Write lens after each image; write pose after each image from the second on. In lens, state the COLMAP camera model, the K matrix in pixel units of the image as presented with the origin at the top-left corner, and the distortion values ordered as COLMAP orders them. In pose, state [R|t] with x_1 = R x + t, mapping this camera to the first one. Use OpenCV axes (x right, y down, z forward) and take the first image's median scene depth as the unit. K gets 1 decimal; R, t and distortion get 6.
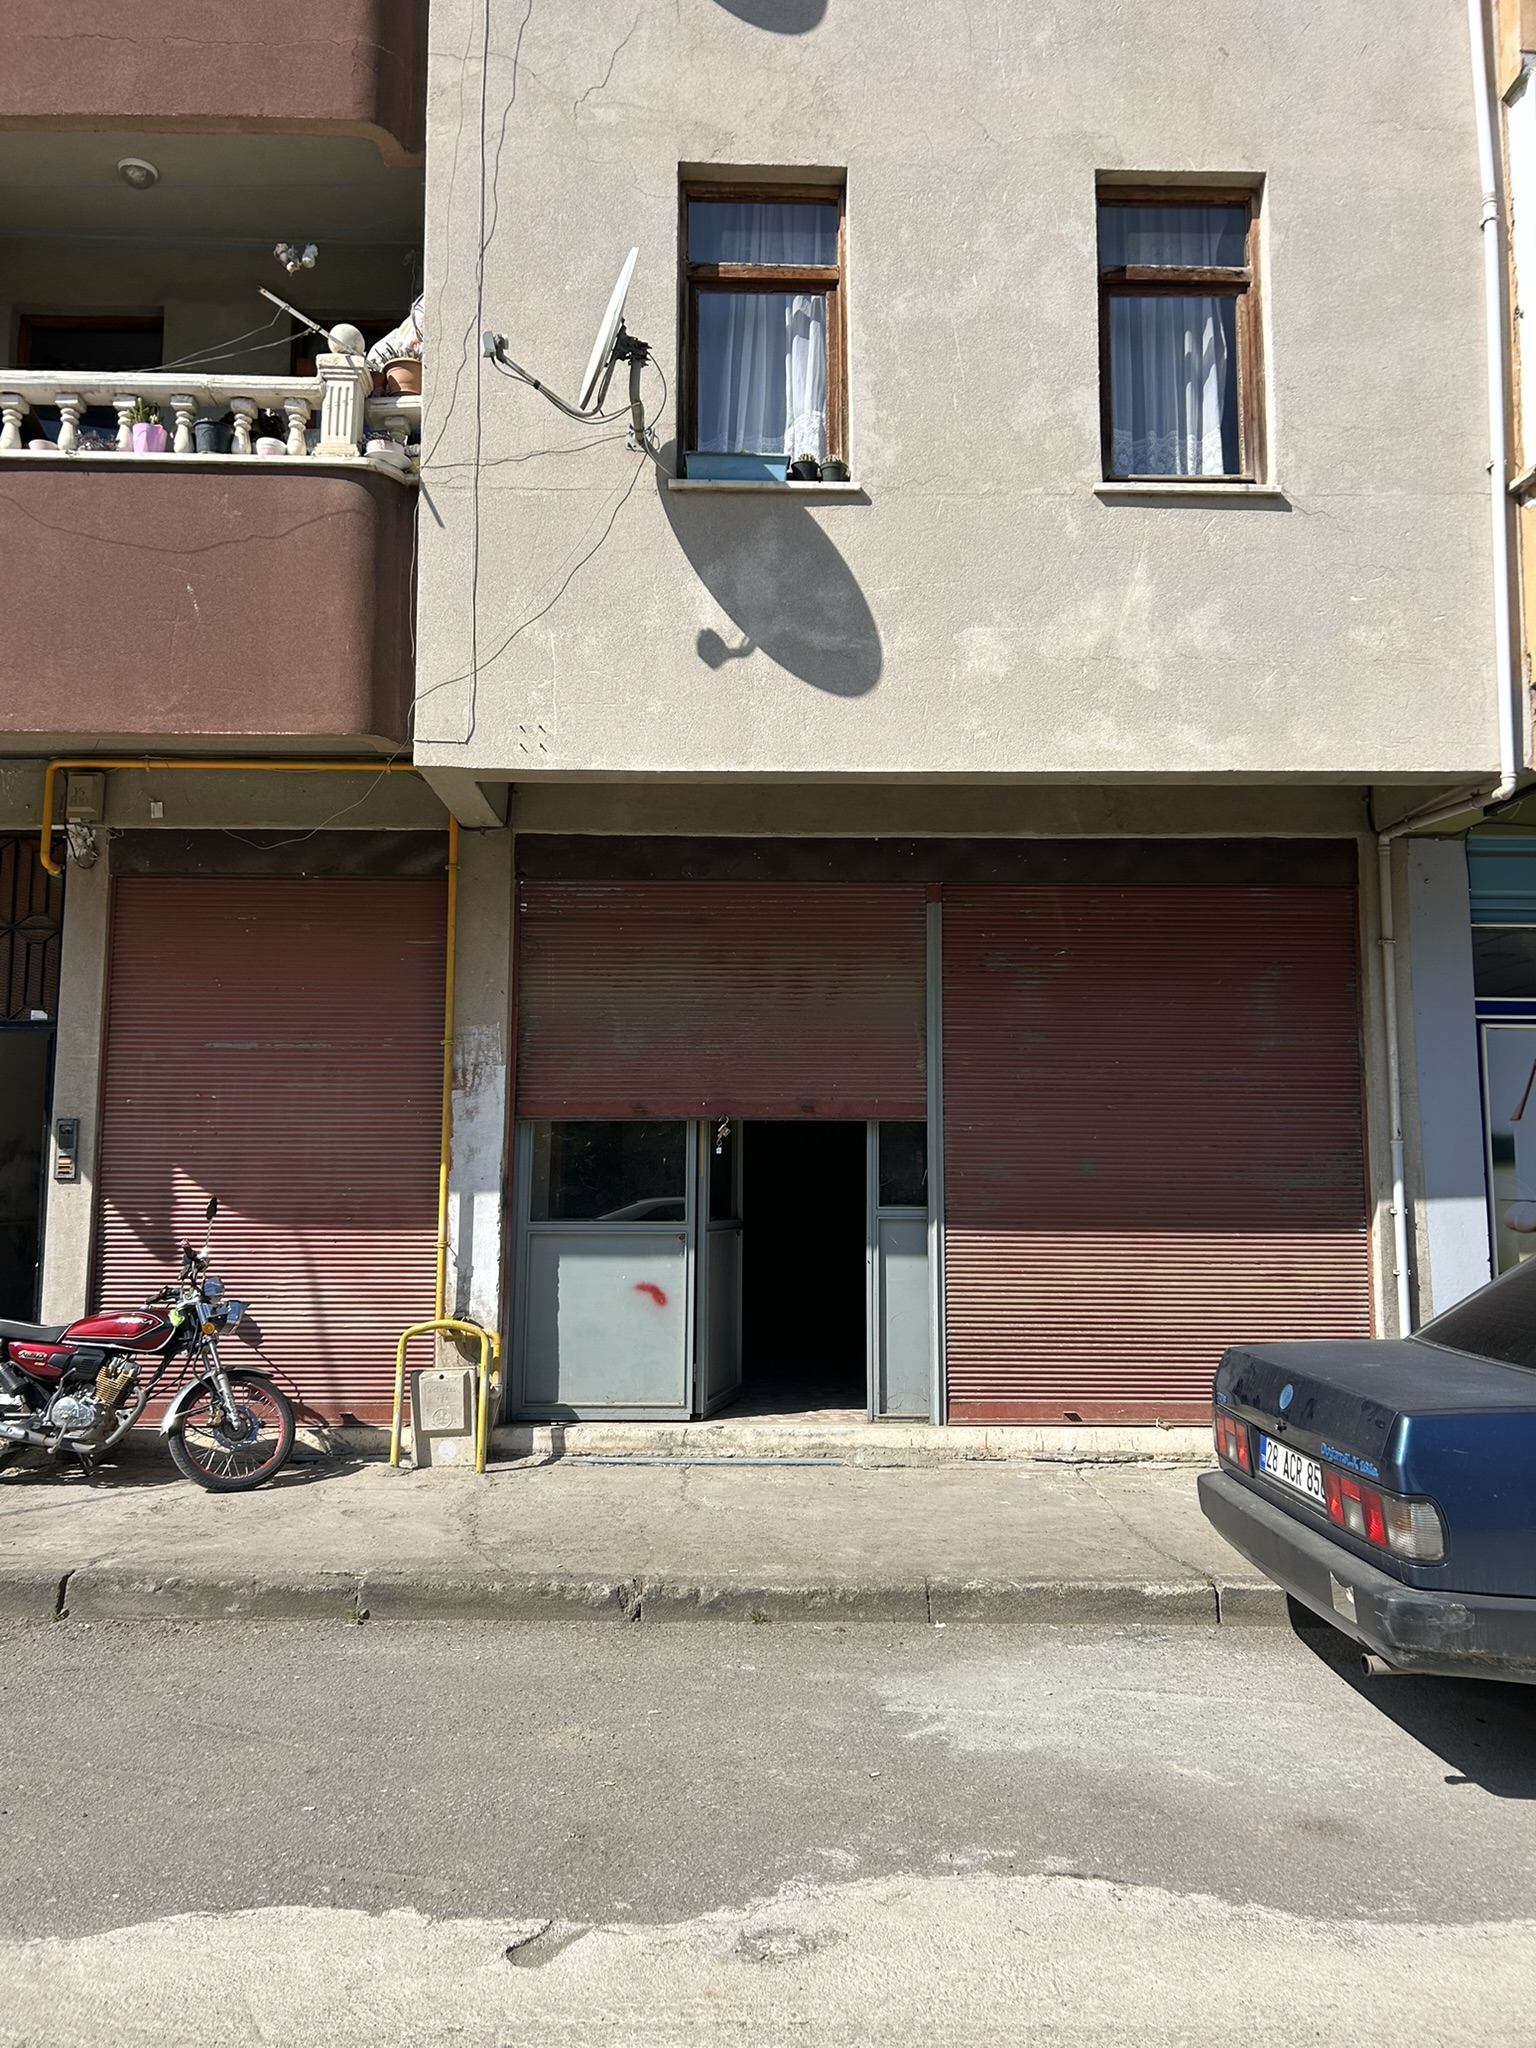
lens RADIAL K [[1540.9, 0, 763.2], [0, 1540.9, 1011.3], [0, 0, 1]] dist [0.047172, -0.047166]
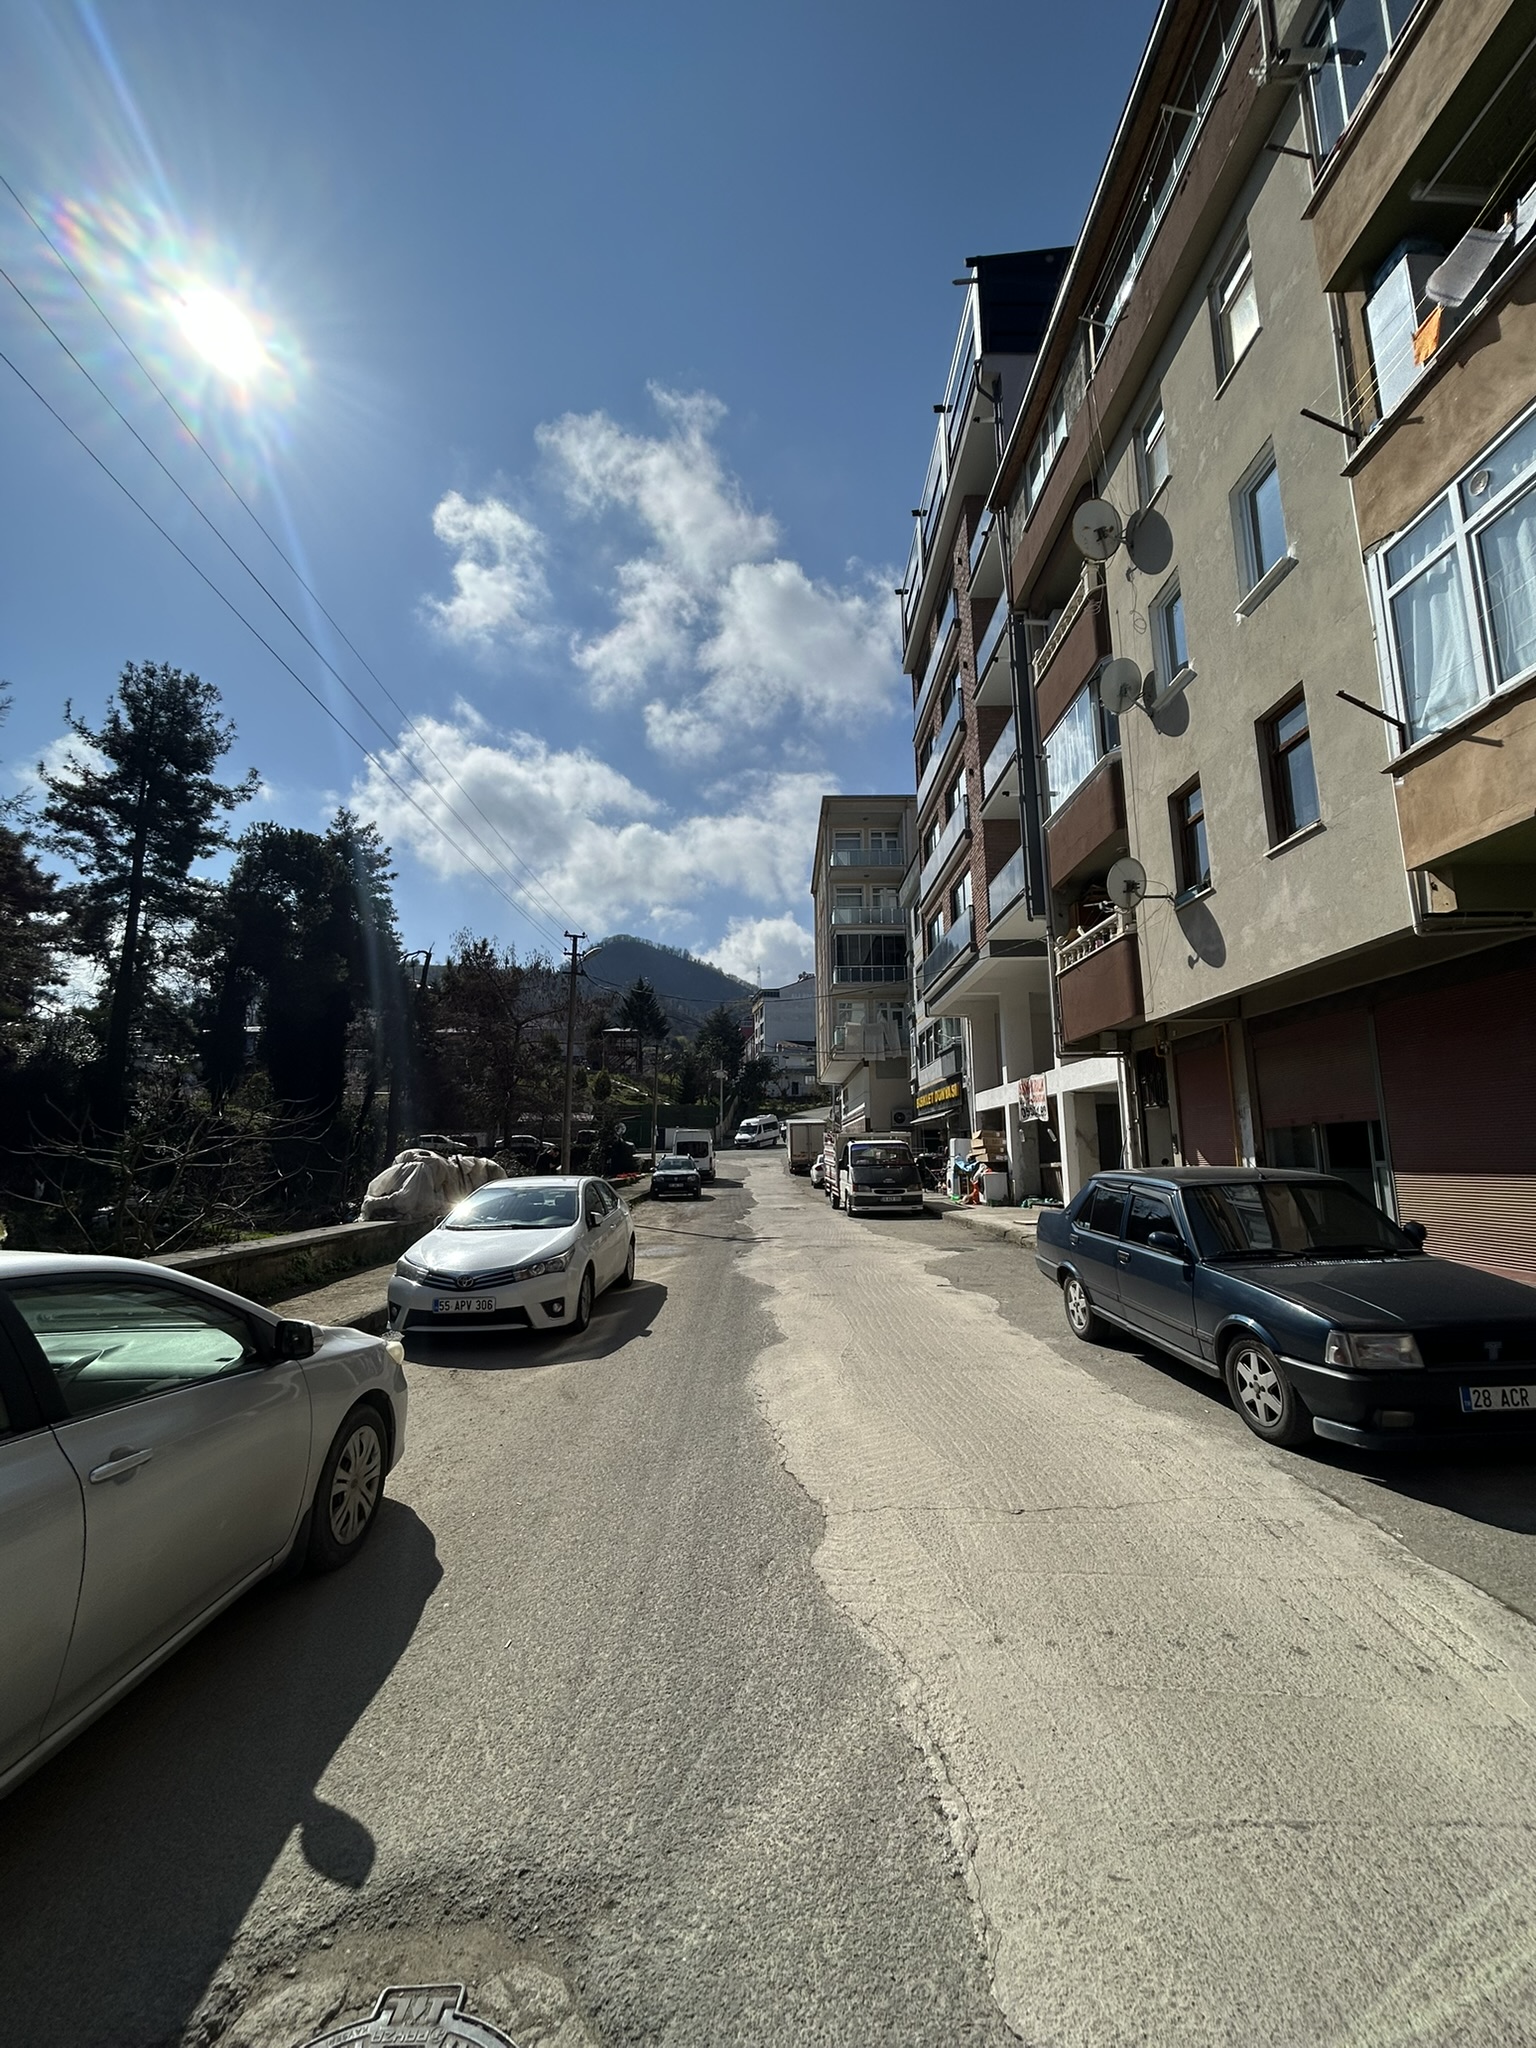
lens RADIAL K [[821.6, 0, 768.3], [0, 821.6, 1026.8], [0, 0, 1]] dist [-0.002331, 0.000901]
pose [[-0.001525, -0.164929, -0.986304, 1.413210], [0.118310, 0.979349, -0.163949, 0.036003], [0.992976, -0.116940, 0.018020, 0.189760]]
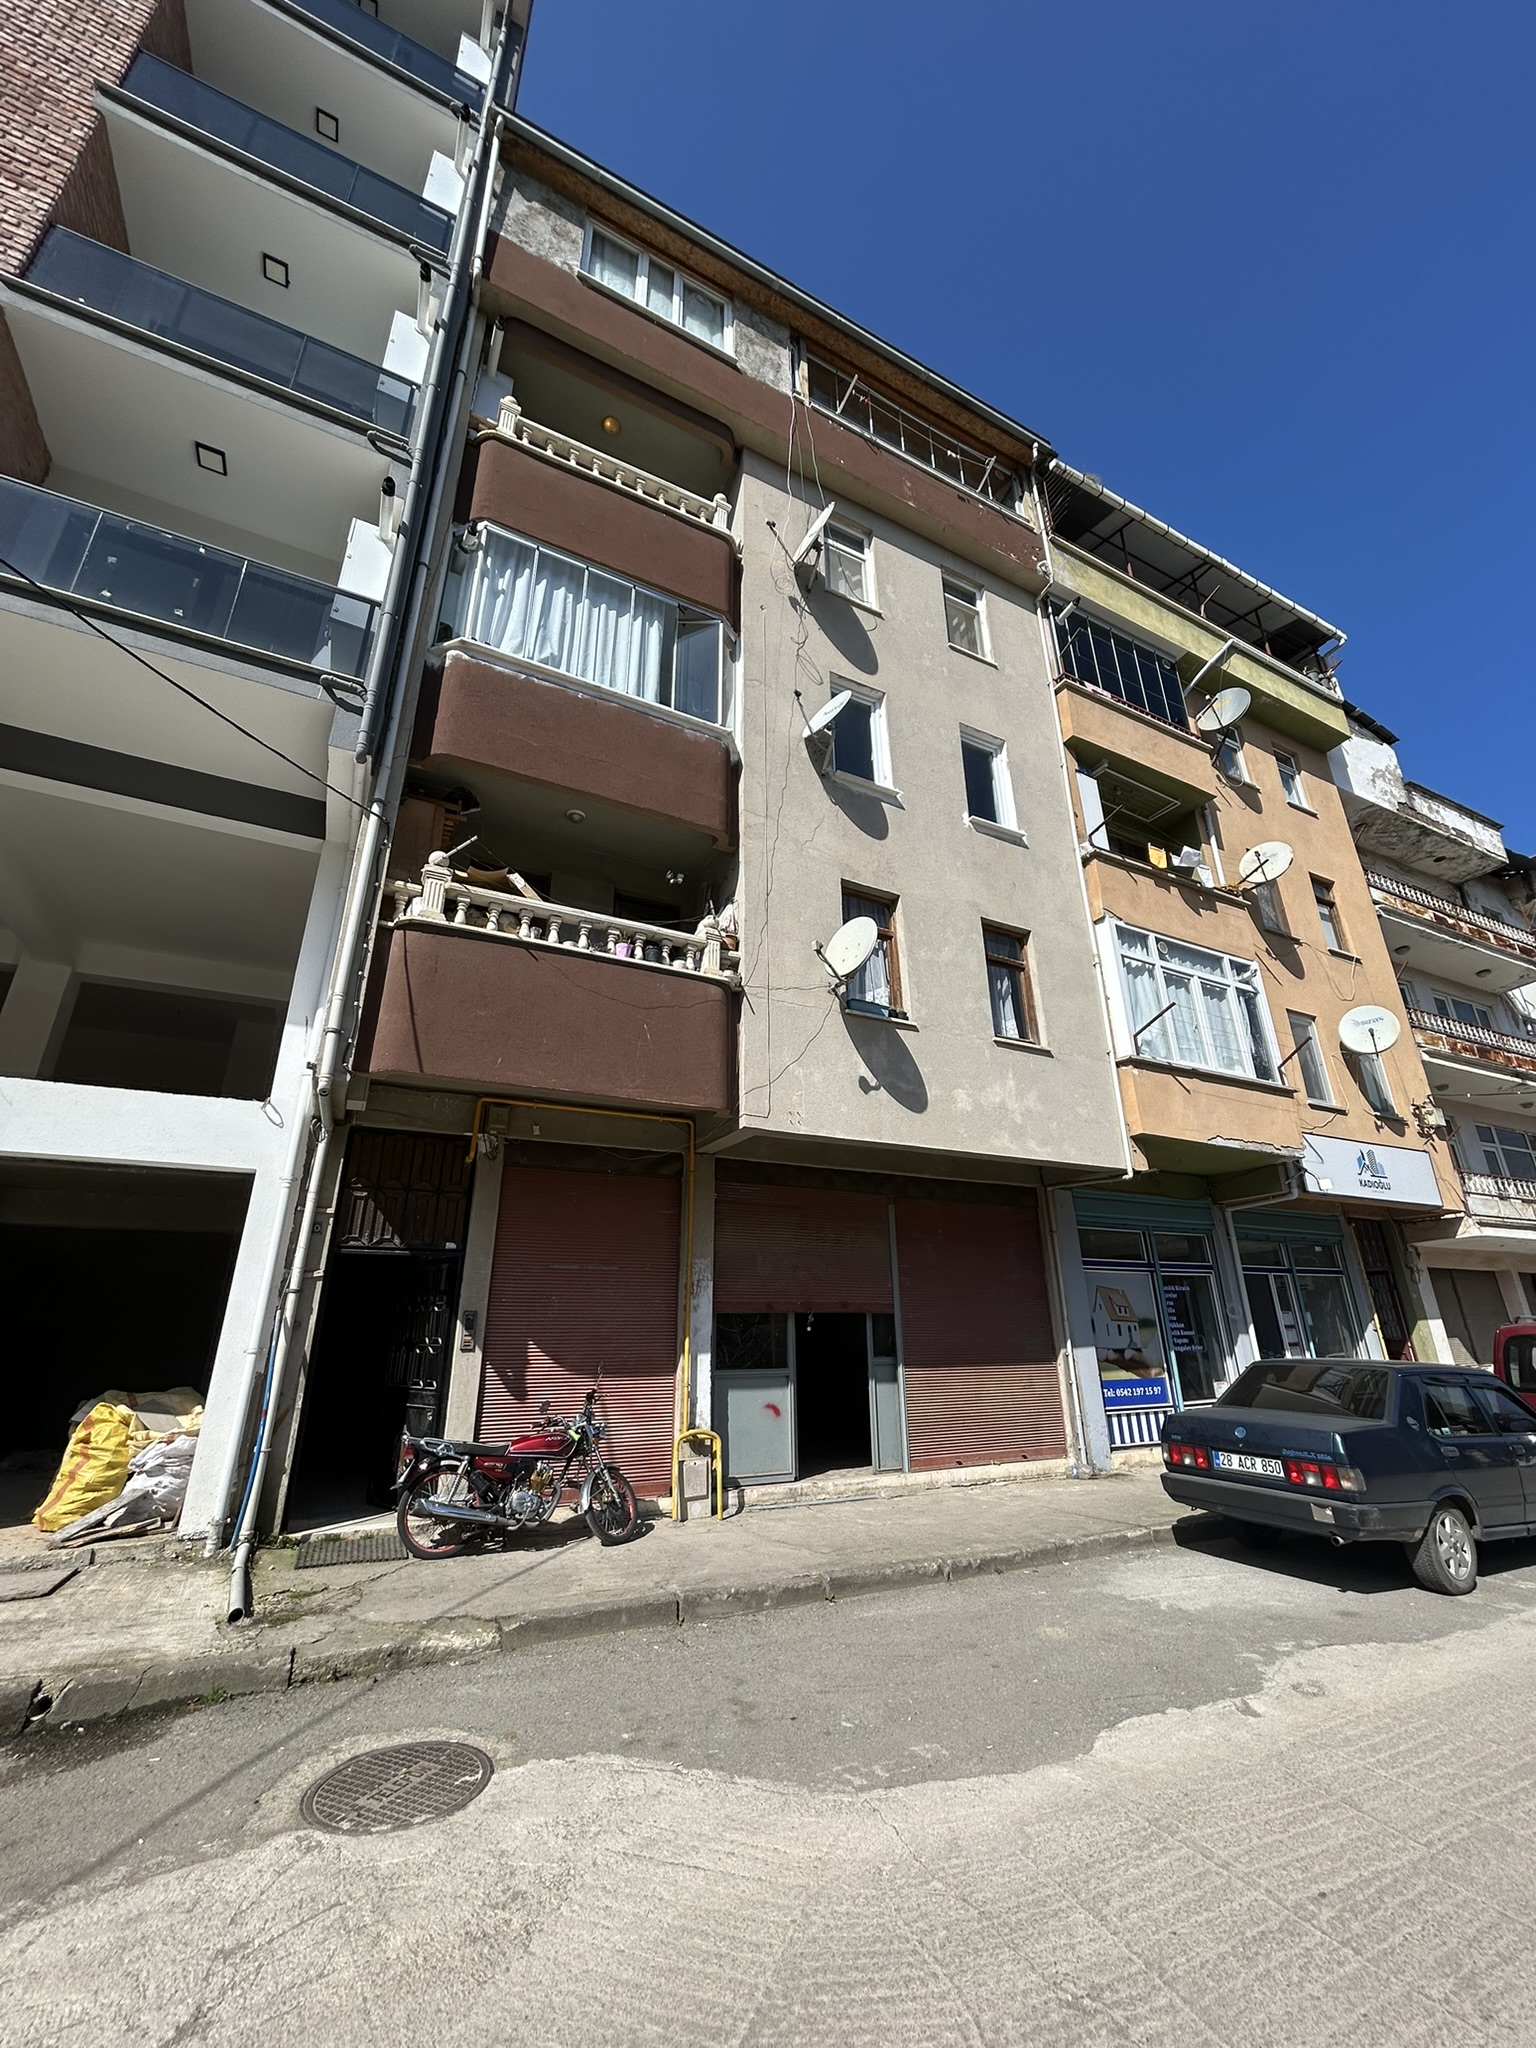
lens RADIAL K [[821.6, 0, 769.2], [0, 821.6, 1025.6], [0, 0, 1]] dist [-0.002331, 0.000901]
pose [[0.897732, 0.145169, 0.415937, -0.644245], [-0.034418, 0.964373, -0.262297, -0.006547], [-0.439196, 0.221157, 0.870745, 0.026367]]
